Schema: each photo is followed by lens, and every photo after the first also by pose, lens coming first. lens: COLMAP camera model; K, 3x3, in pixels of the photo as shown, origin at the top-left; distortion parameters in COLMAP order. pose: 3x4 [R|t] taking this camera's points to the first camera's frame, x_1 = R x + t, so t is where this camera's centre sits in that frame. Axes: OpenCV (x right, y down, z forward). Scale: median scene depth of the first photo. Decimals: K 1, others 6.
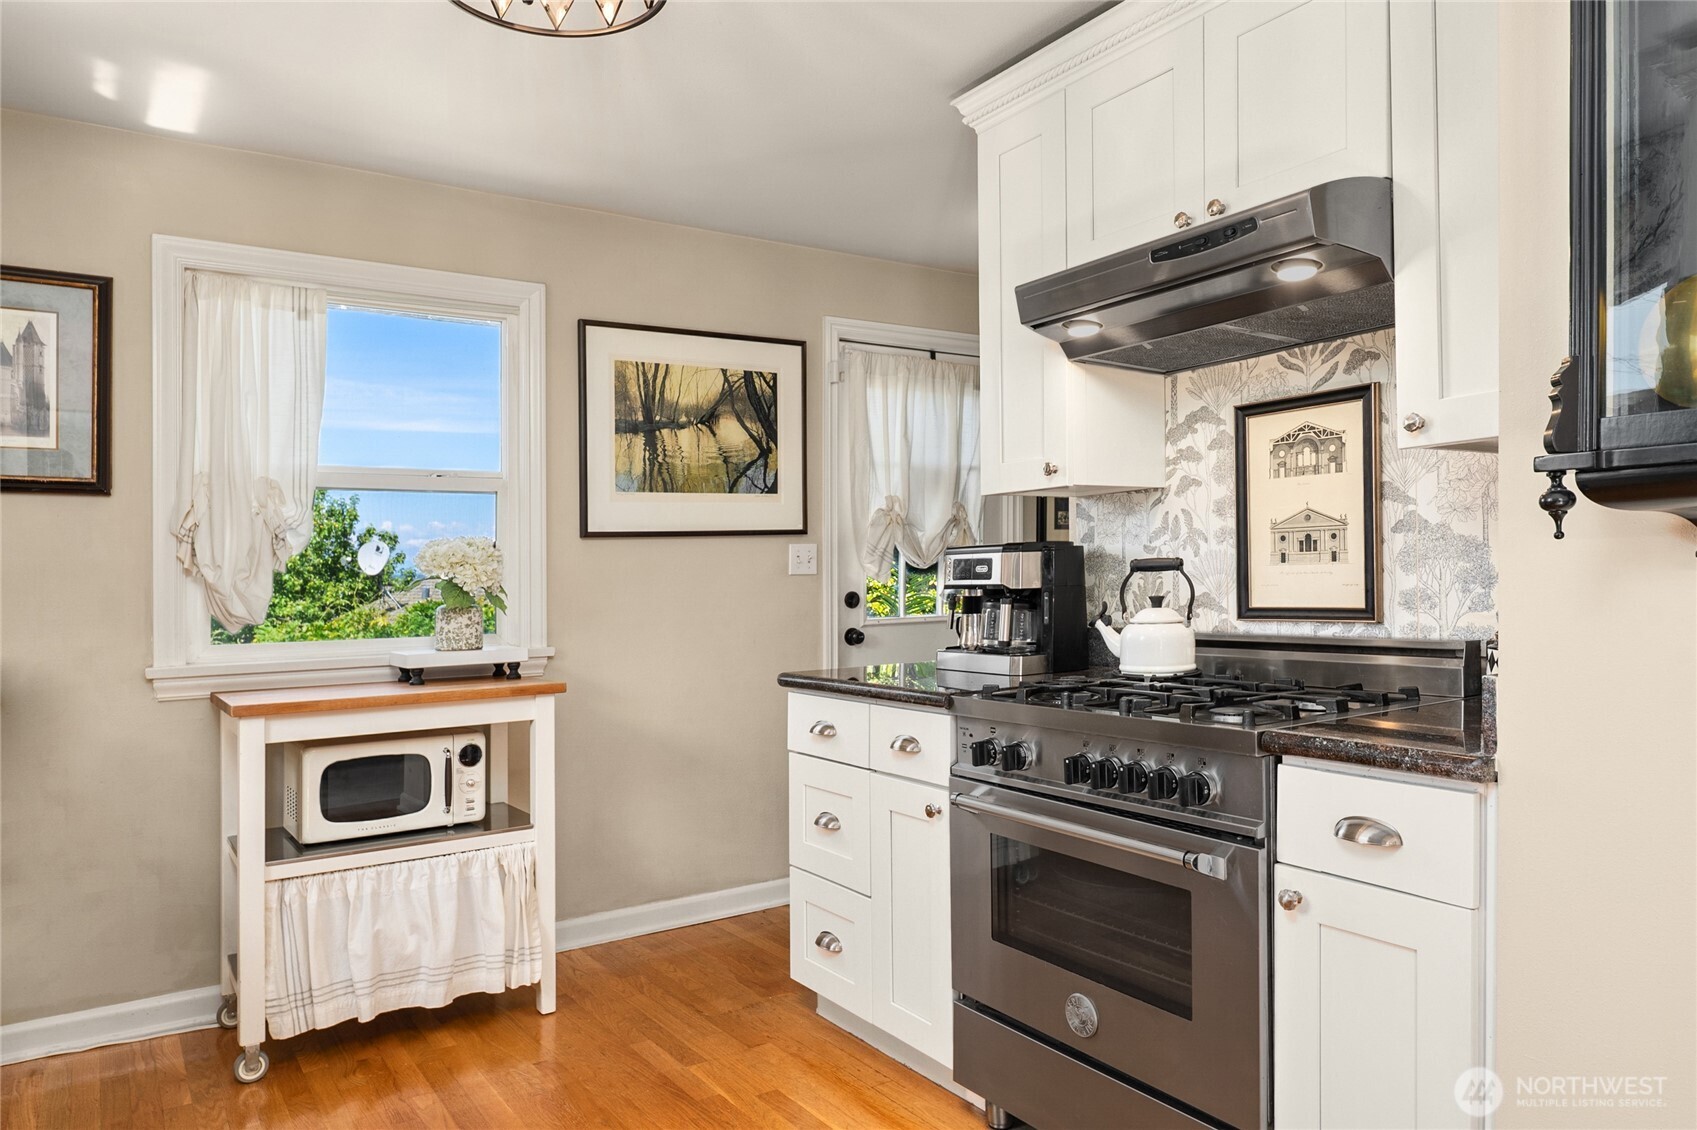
lens RADIAL K [[1114.3, 0, 848.5], [0, 1114.3, 565.0], [0, 0, 1]] dist [-0.009742, -0.003021]
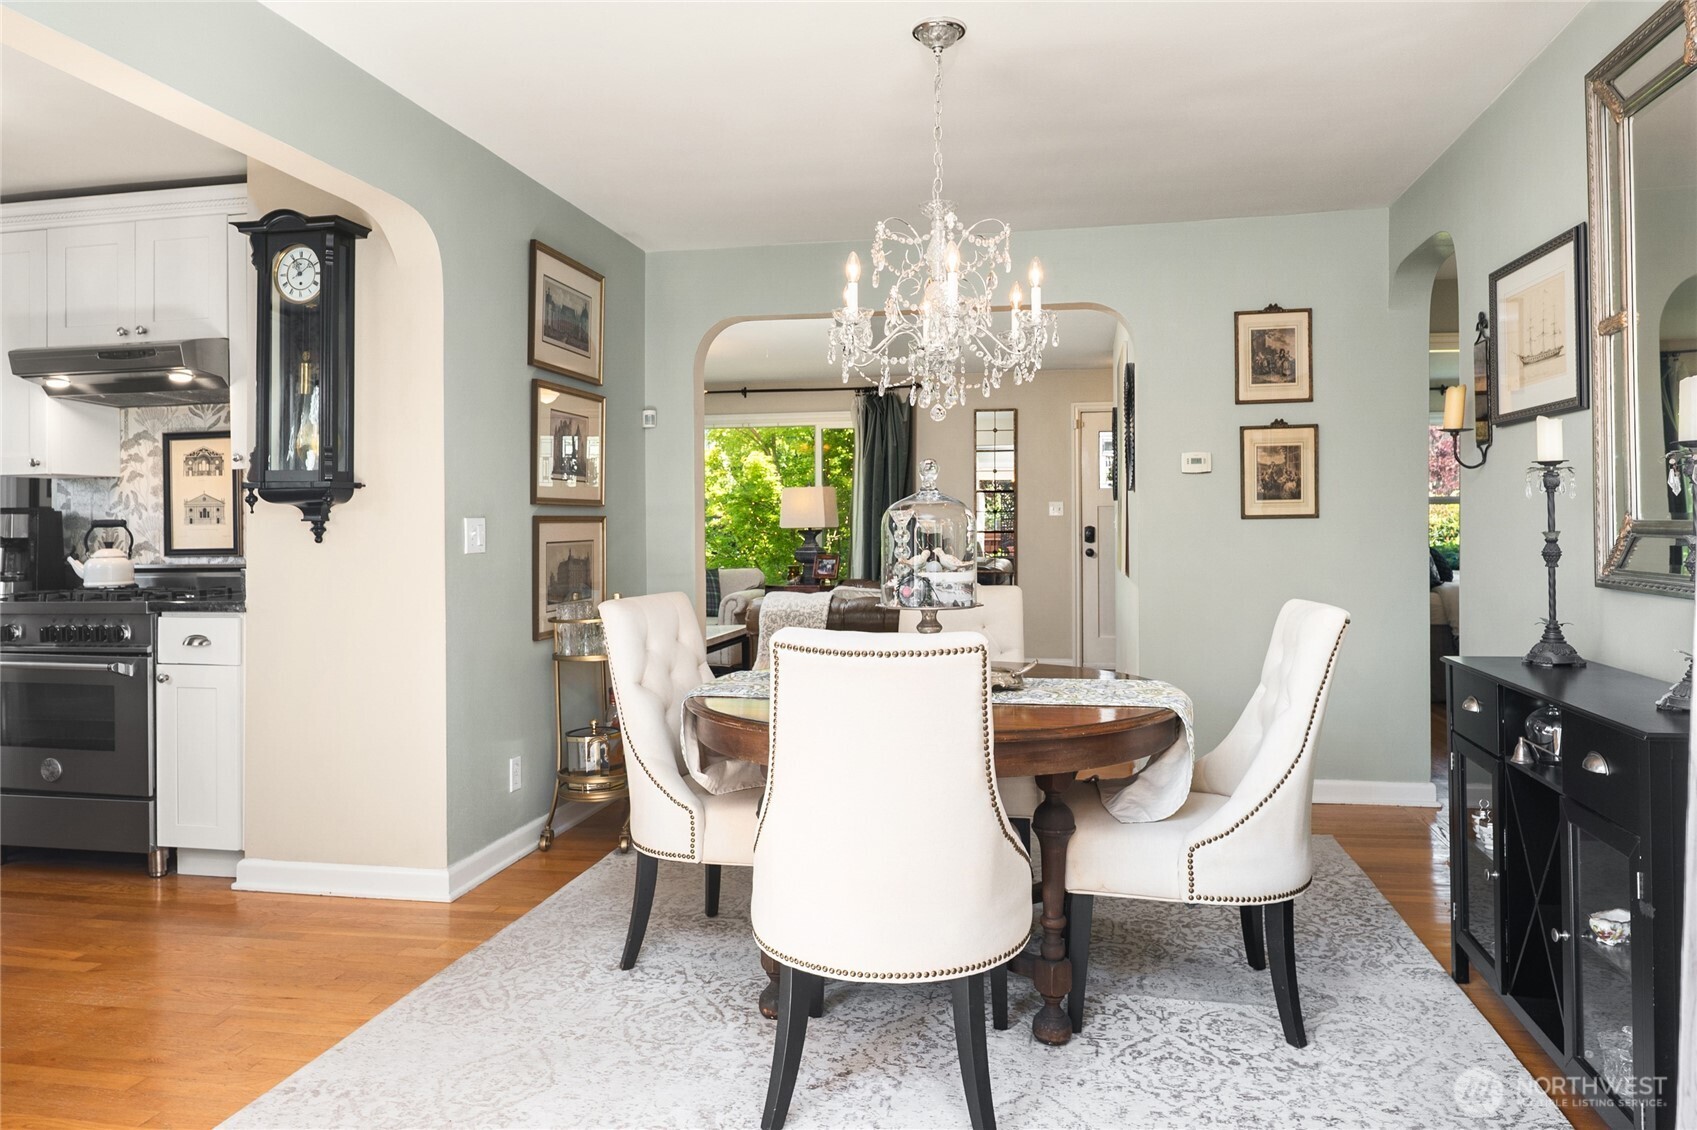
lens RADIAL K [[1114.3, 0, 848.5], [0, 1114.3, 565.0], [0, 0, 1]] dist [-0.009742, -0.003021]
pose [[0.700571, -0.003964, 0.713572, -0.140882], [-0.013302, 0.999738, 0.018612, 0.016606], [-0.713459, -0.022531, 0.700335, -0.993812]]
